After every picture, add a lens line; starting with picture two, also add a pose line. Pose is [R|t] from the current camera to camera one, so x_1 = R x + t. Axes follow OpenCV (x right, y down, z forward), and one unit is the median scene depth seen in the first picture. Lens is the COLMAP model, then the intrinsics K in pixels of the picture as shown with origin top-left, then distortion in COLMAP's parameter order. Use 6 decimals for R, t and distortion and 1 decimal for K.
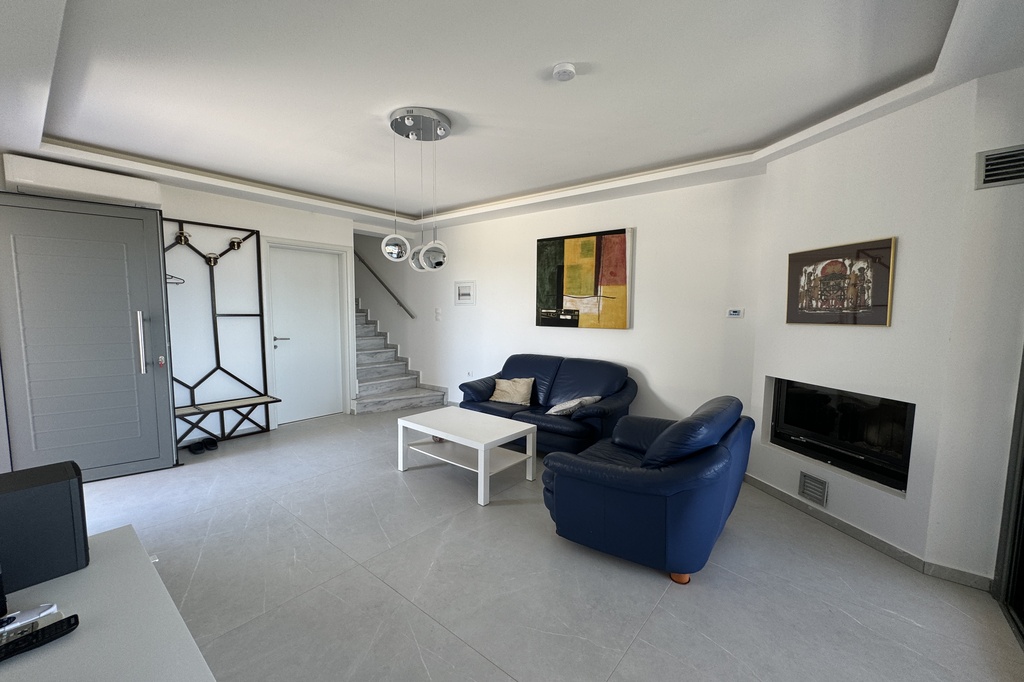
lens RADIAL K [[408.2, 0, 511.9], [0, 408.2, 347.7], [0, 0, 1]] dist [-0.003132, -0.000359]
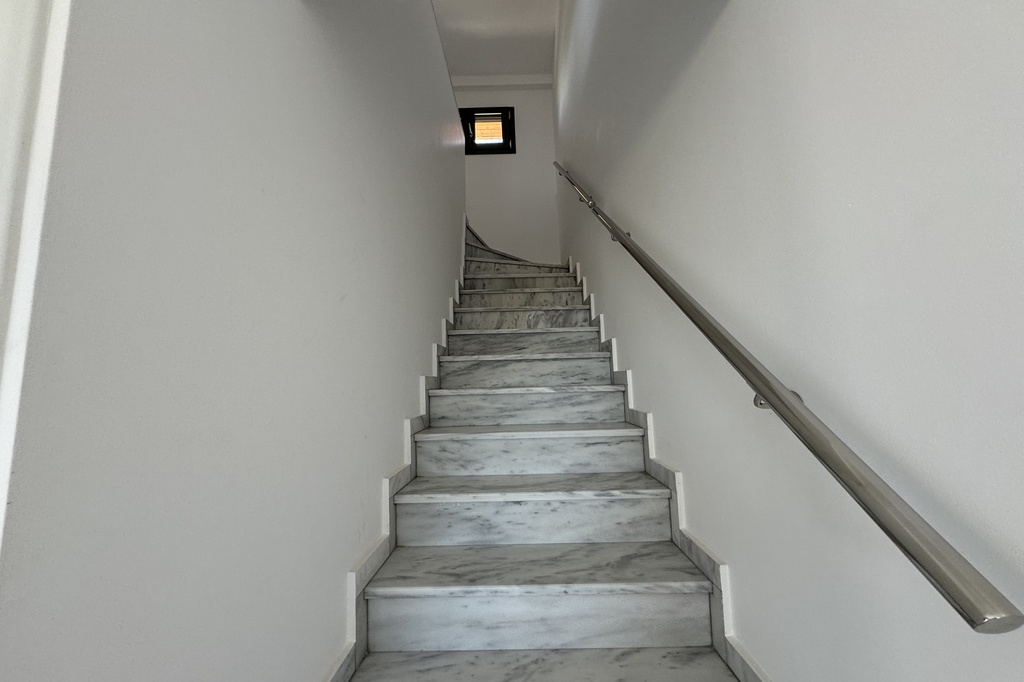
lens RADIAL K [[408.6, 0, 509.9], [0, 408.6, 342.4], [0, 0, 1]] dist [-0.000275, 0.000148]
pose [[0.626005, -0.099930, -0.773390, -0.336747], [-0.044859, 0.985499, -0.163647, -0.150076], [0.778528, 0.137137, 0.612444, 1.252784]]
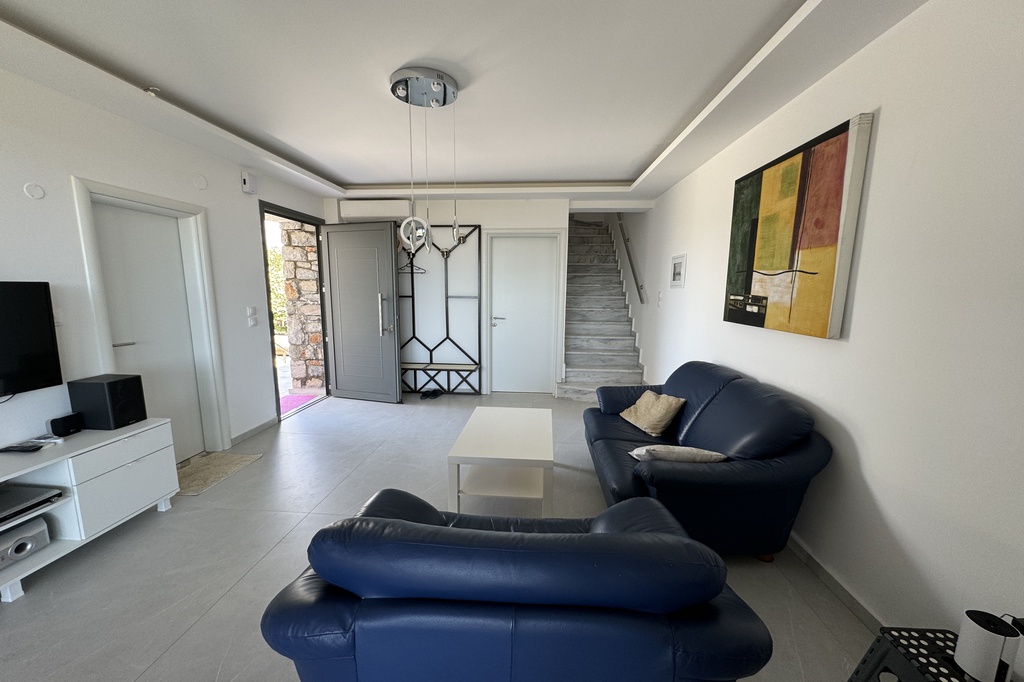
lens RADIAL K [[407.4, 0, 510.1], [0, 407.4, 354.5], [0, 0, 1]] dist [0.000120, 0.000049]
pose [[0.574598, 0.128644, -0.808262, 0.426716], [-0.079373, 0.991673, 0.101409, -0.043303], [0.814578, 0.005884, 0.580025, 0.394057]]
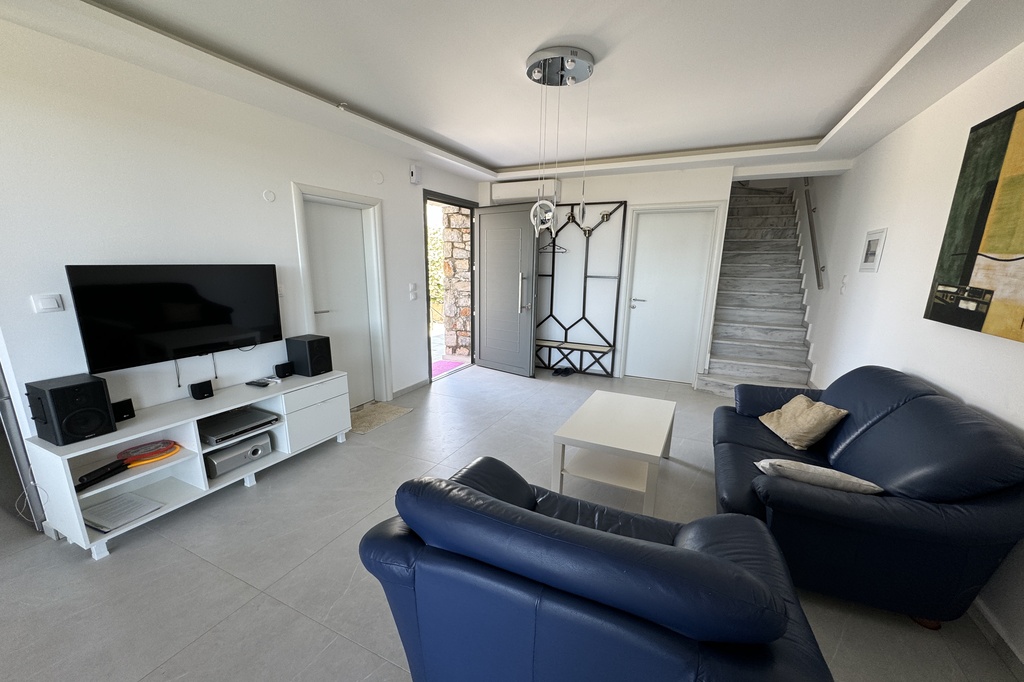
lens RADIAL K [[404.8, 0, 512.0], [0, 404.8, 360.1], [0, 0, 1]] dist [0.000543, -0.000008]
pose [[0.240624, 0.225160, -0.944141, 0.452577], [-0.102623, 0.973171, 0.205928, -0.059108], [0.965178, 0.047340, 0.257275, 0.435093]]
